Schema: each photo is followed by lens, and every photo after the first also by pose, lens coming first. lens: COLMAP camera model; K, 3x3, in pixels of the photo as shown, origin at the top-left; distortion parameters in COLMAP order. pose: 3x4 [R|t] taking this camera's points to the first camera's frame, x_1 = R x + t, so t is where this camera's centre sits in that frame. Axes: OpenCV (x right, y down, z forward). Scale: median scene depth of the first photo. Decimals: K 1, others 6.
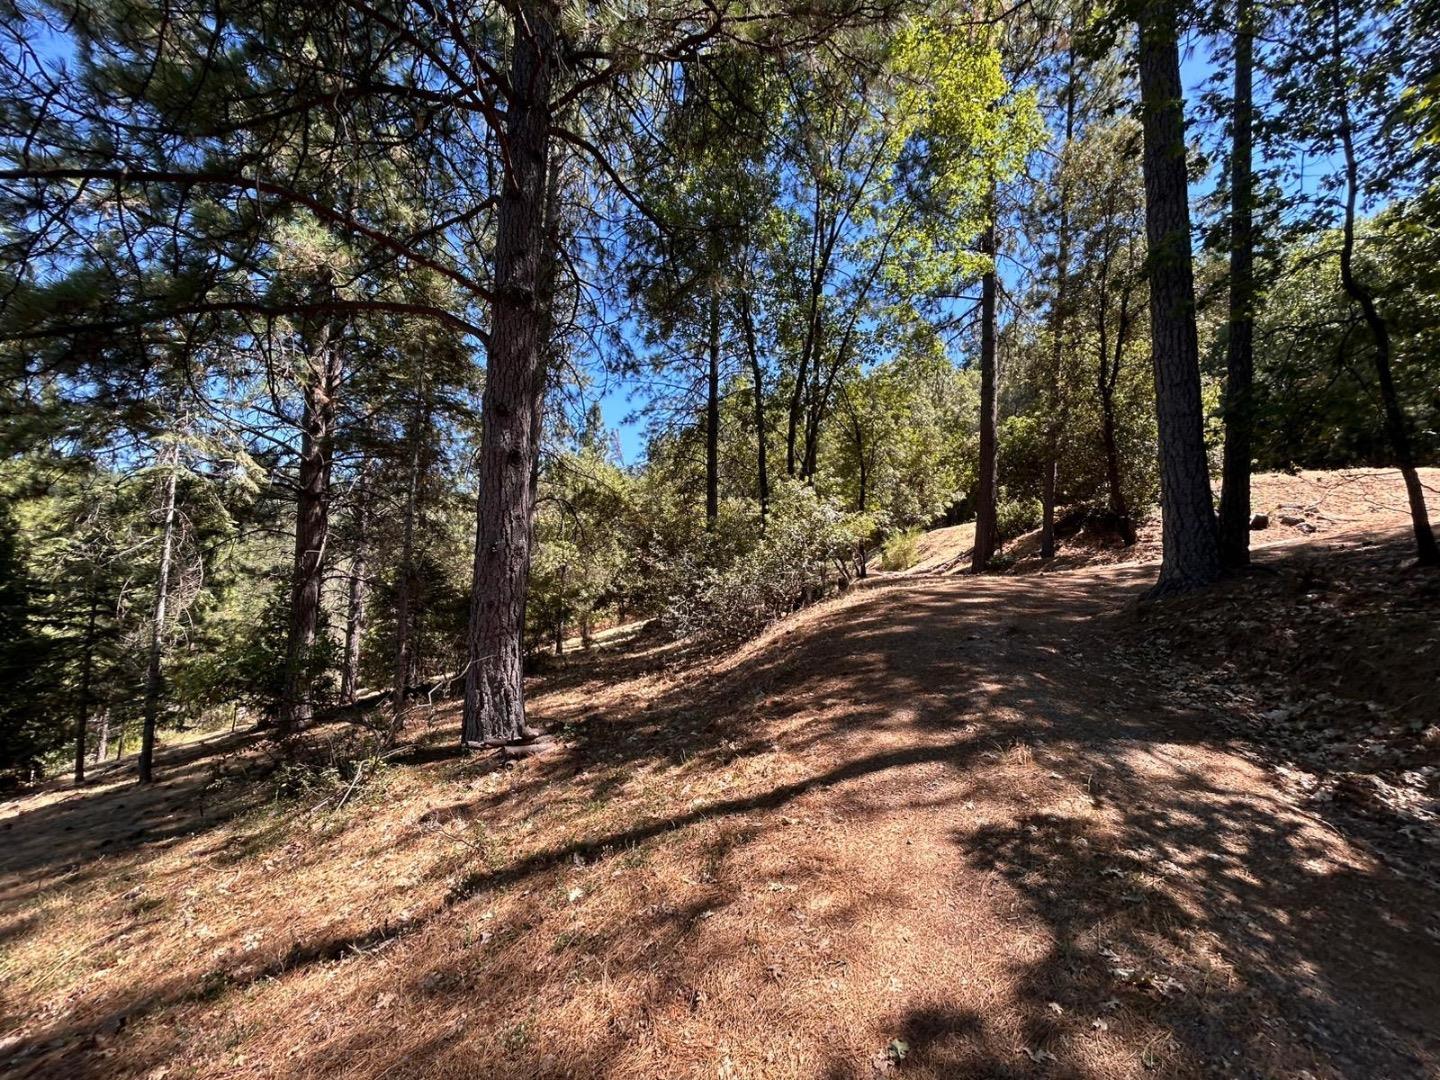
lens RADIAL K [[585.8, 0, 715.7], [0, 585.8, 537.3], [0, 0, 1]] dist [0.001243, 0.000274]
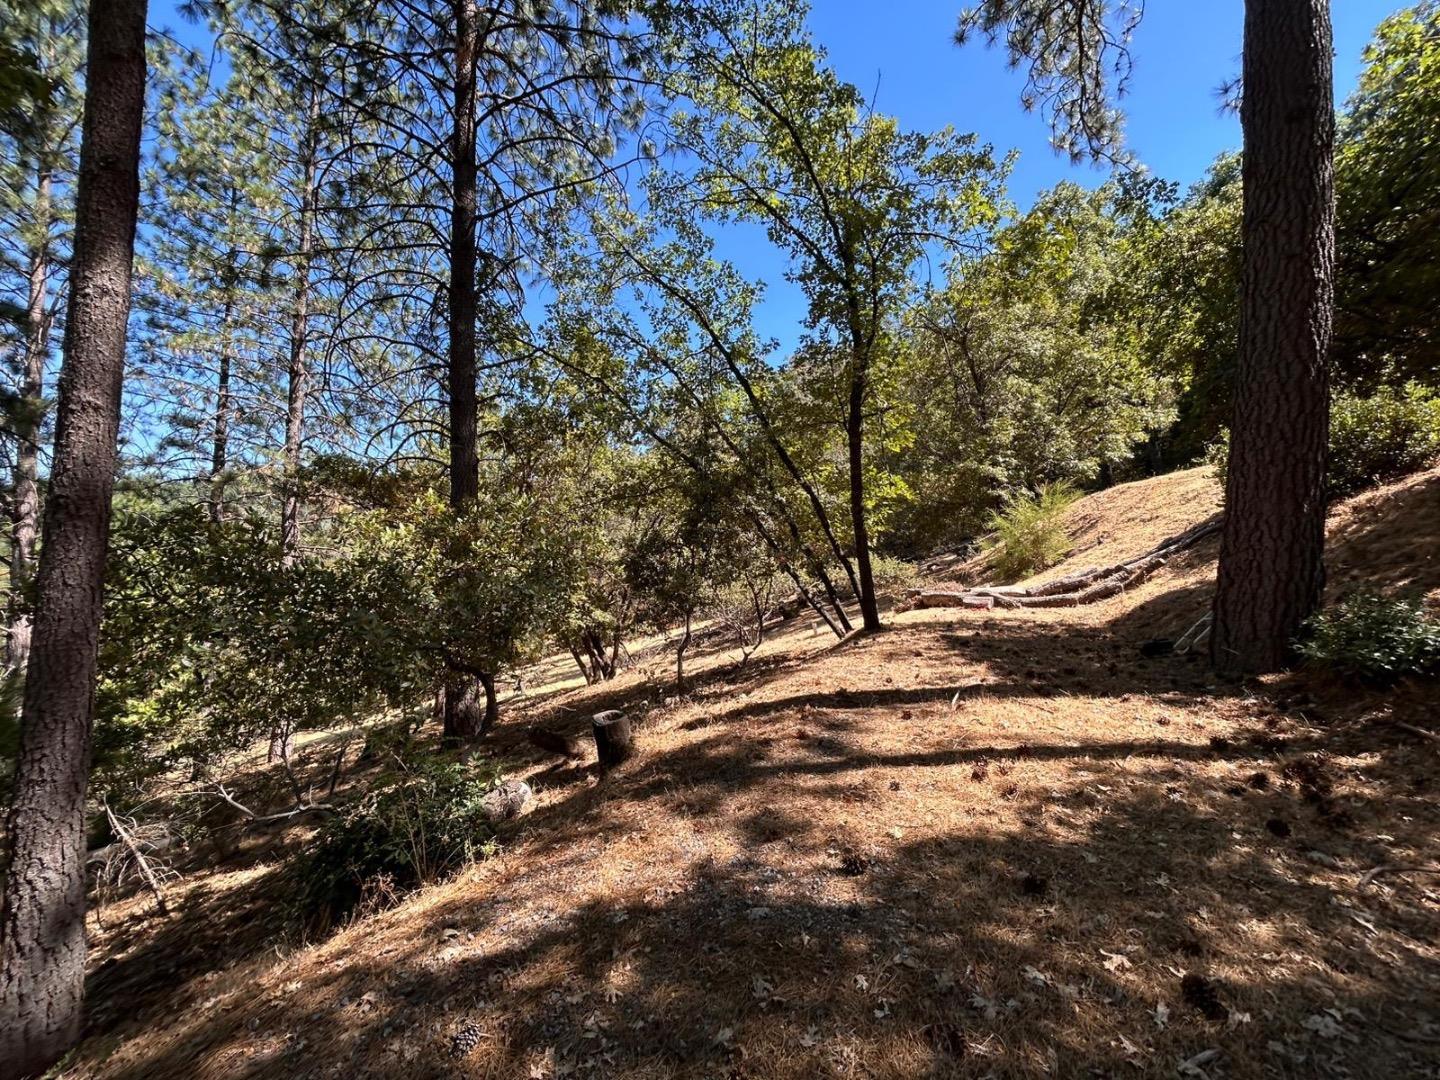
lens RADIAL K [[583.5, 0, 718.7], [0, 583.5, 539.0], [0, 0, 1]] dist [0.002708, 0.000526]
pose [[0.964778, -0.037974, -0.260309, 0.179924], [0.052055, 0.997518, 0.047411, -0.009551], [0.257862, -0.059291, 0.964361, 0.423248]]
